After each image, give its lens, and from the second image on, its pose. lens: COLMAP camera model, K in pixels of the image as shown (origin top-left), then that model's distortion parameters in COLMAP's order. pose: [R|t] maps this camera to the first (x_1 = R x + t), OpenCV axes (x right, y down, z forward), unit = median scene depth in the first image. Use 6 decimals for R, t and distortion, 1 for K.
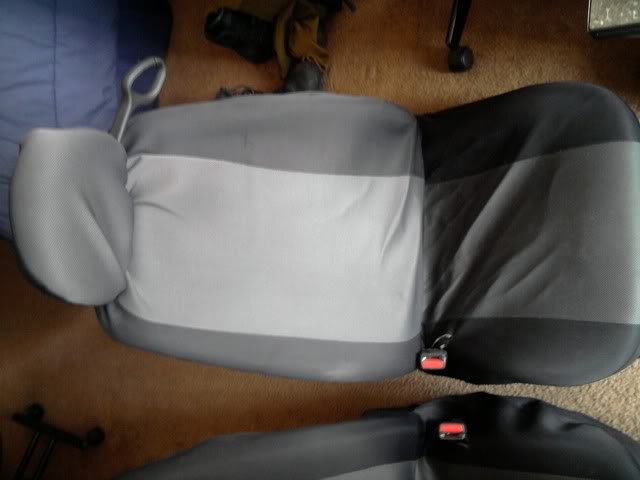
lens RADIAL K [[638.9, 0, 320.0], [0, 638.9, 240.0], [0, 0, 1]] dist [0.123804, -0.317996]
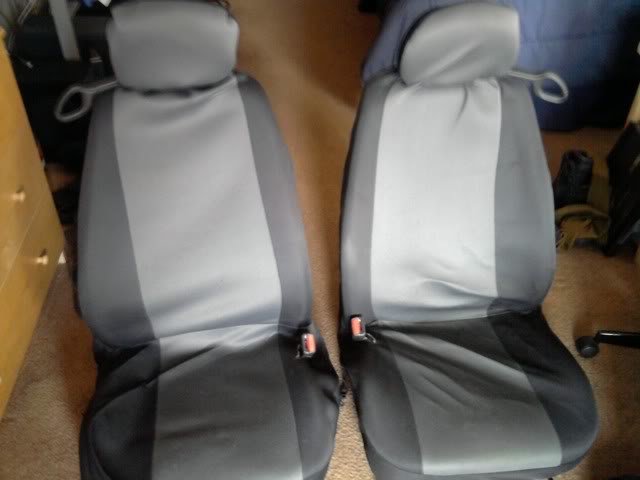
lens RADIAL K [[638.9, 0, 320.0], [0, 638.9, 240.0], [0, 0, 1]] dist [0.123804, -0.317996]
pose [[0.093426, 0.983471, -0.155104, 0.189692], [-0.995611, 0.093136, -0.009152, 0.251085], [0.005445, 0.155278, 0.987856, -0.278751]]
